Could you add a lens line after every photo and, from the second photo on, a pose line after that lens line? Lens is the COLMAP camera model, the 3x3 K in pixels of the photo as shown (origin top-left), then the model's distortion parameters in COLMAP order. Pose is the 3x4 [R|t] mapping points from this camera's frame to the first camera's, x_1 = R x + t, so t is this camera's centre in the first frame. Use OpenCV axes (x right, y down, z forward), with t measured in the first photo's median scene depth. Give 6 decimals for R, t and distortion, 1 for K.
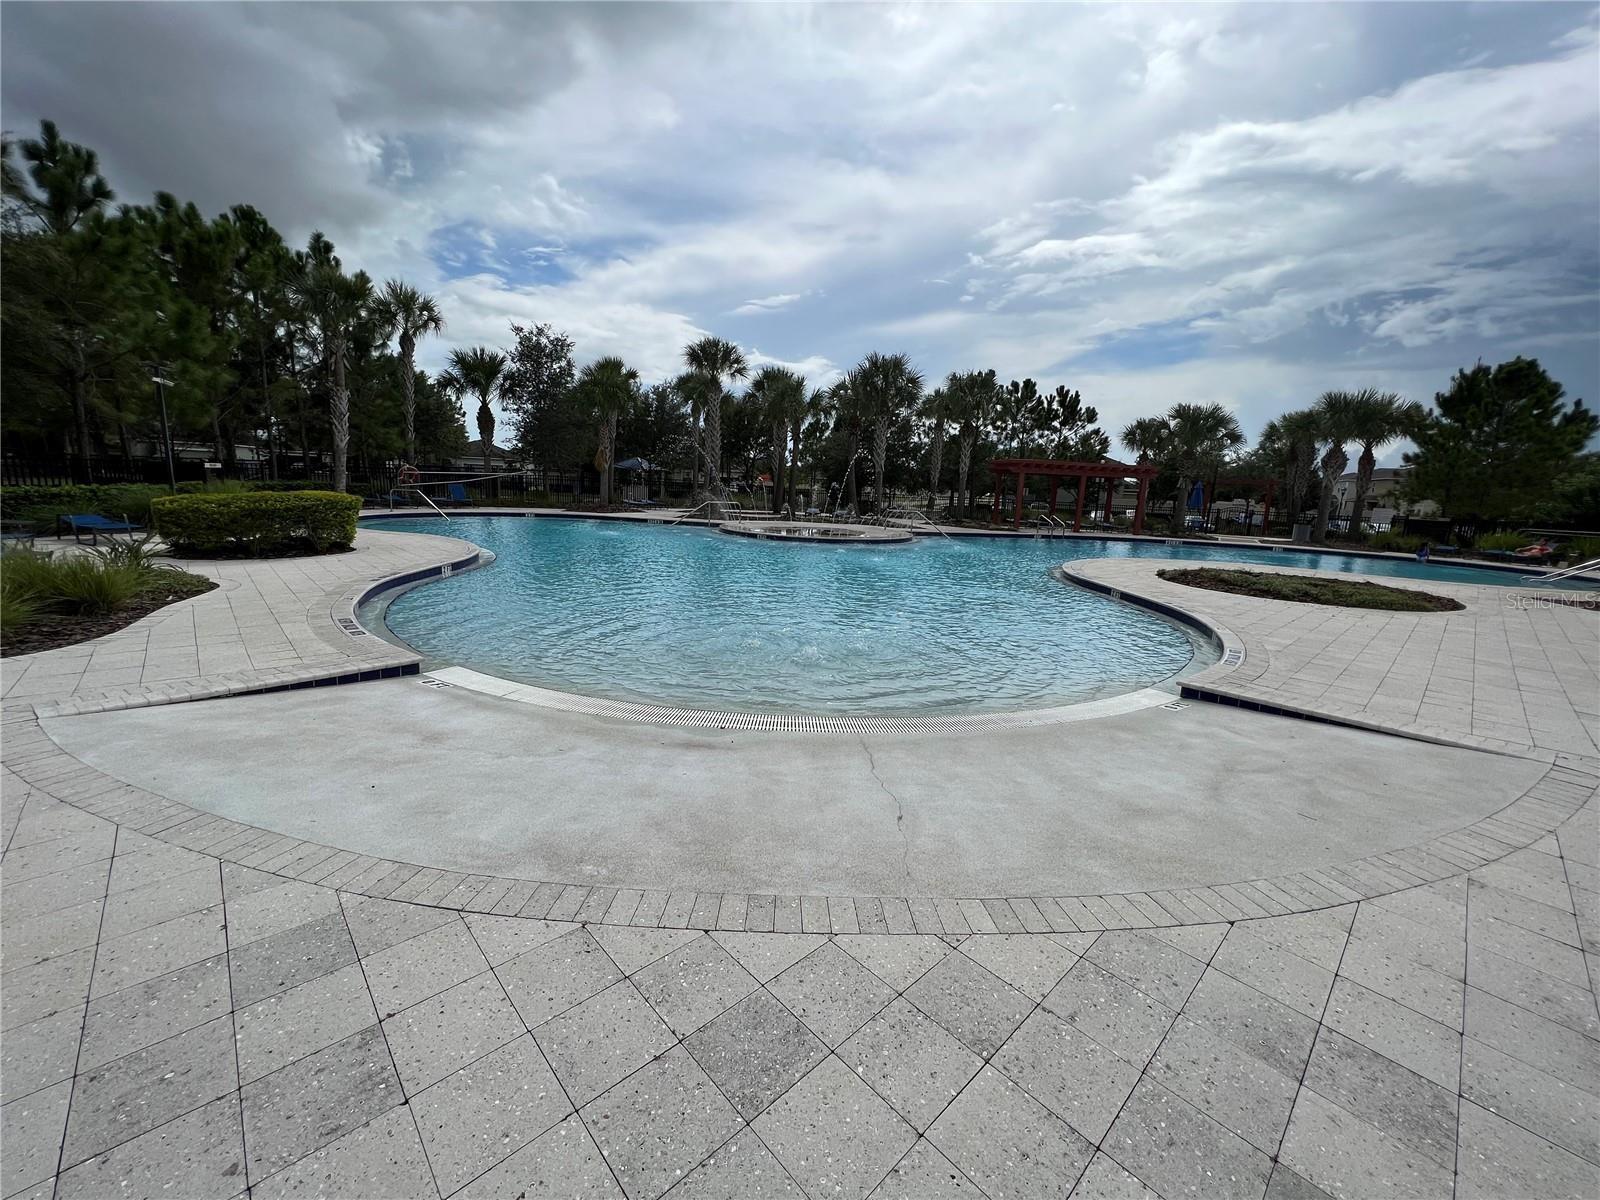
lens RADIAL K [[638.9, 0, 806.2], [0, 638.9, 601.5], [0, 0, 1]] dist [0.000750, 0.000053]
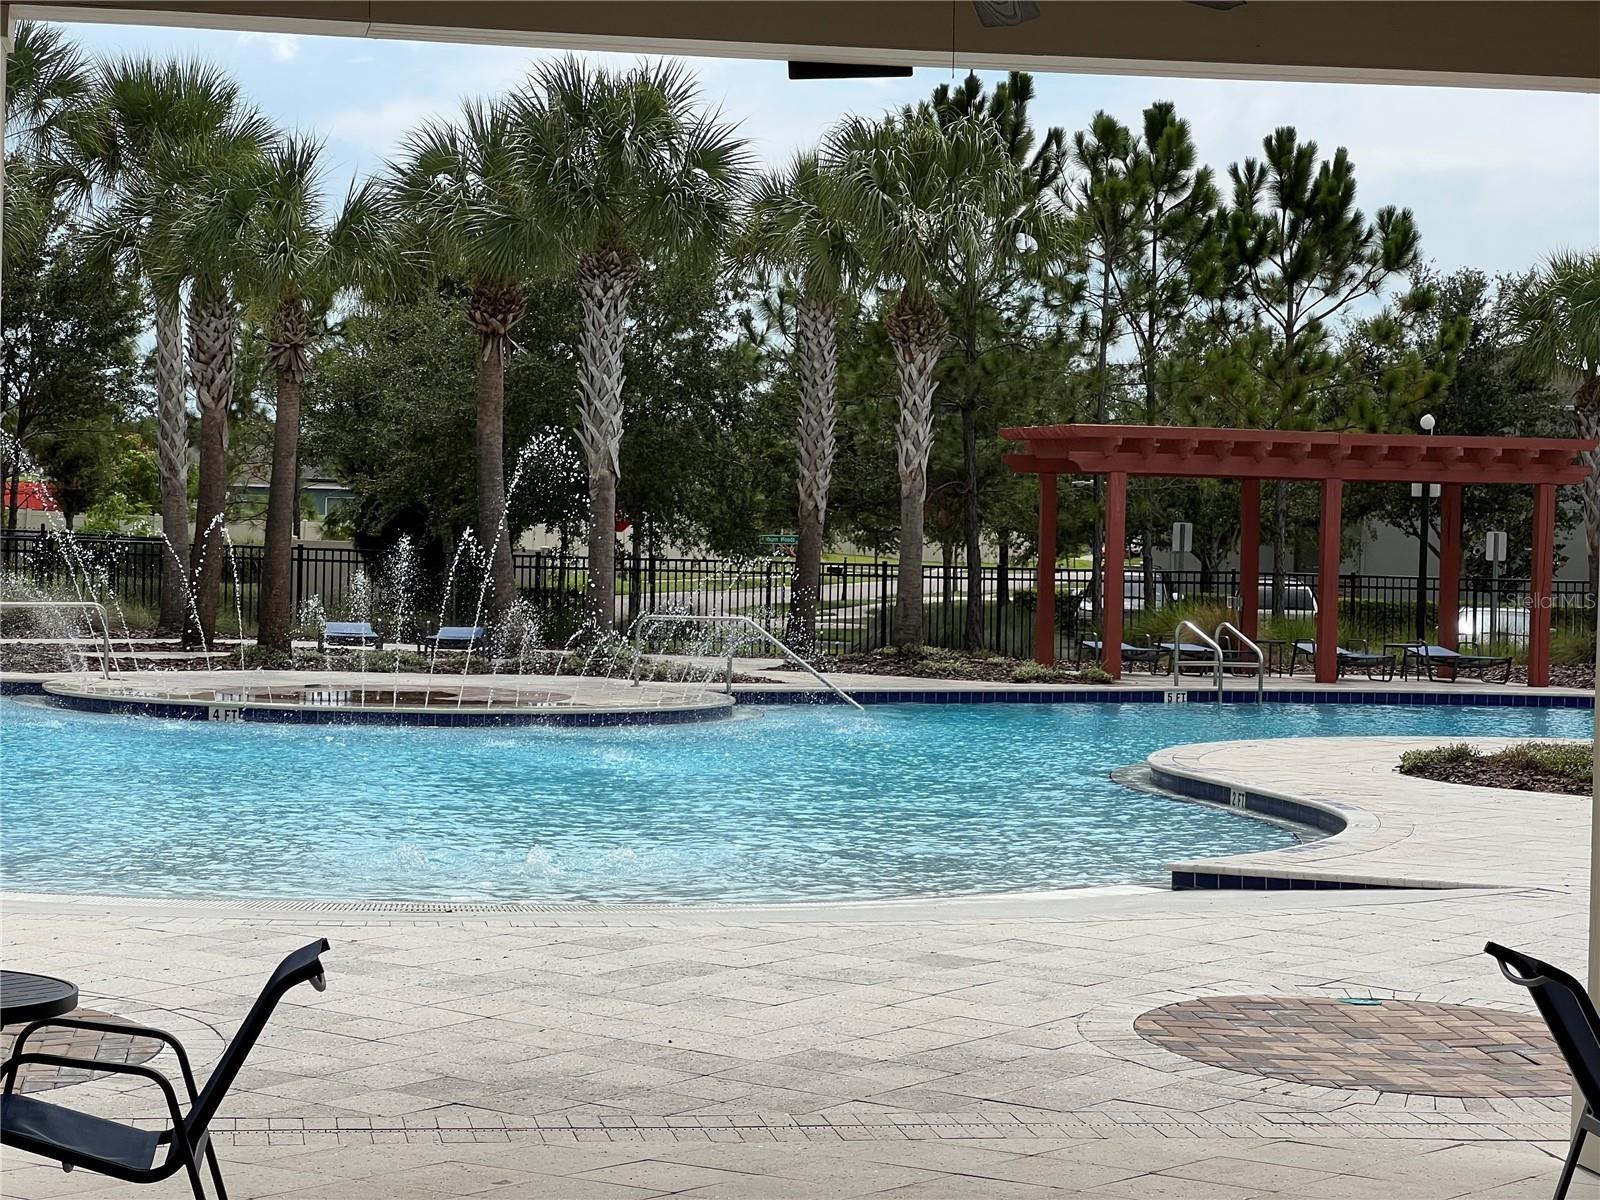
lens RADIAL K [[3625.3, 0, 795.6], [0, 3625.3, 599.6], [0, 0, 1]] dist [0.081988, 0.000000]
pose [[0.984178, -0.024623, 0.175465, -0.067782], [0.051420, 0.987370, -0.149853, 0.072747], [-0.169559, 0.156504, 0.973014, -0.446640]]
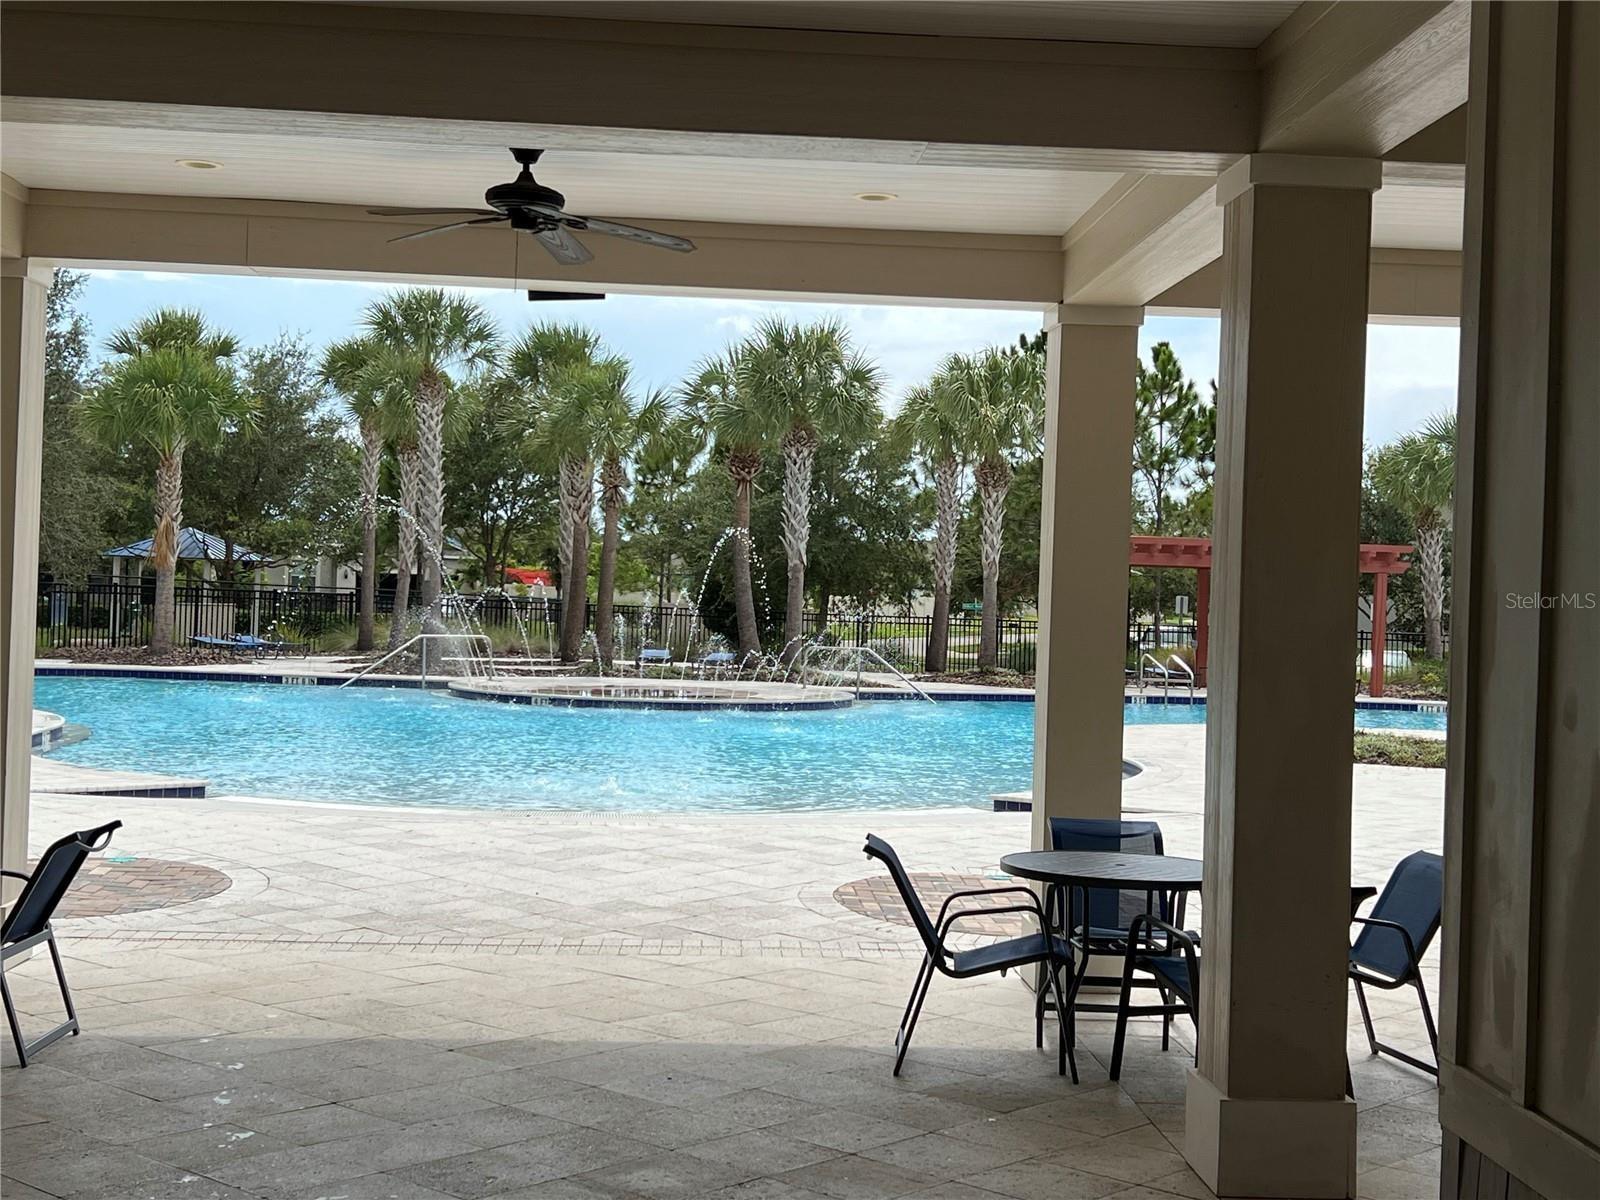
lens RADIAL K [[2135.3, 0, 808.0], [0, 2135.3, 597.4], [0, 0, 1]] dist [0.147934, 0.000000]
pose [[0.997661, -0.013199, 0.067070, 0.018667], [0.024816, 0.984173, -0.175464, 0.077223], [-0.063693, 0.176718, 0.982199, -0.440117]]
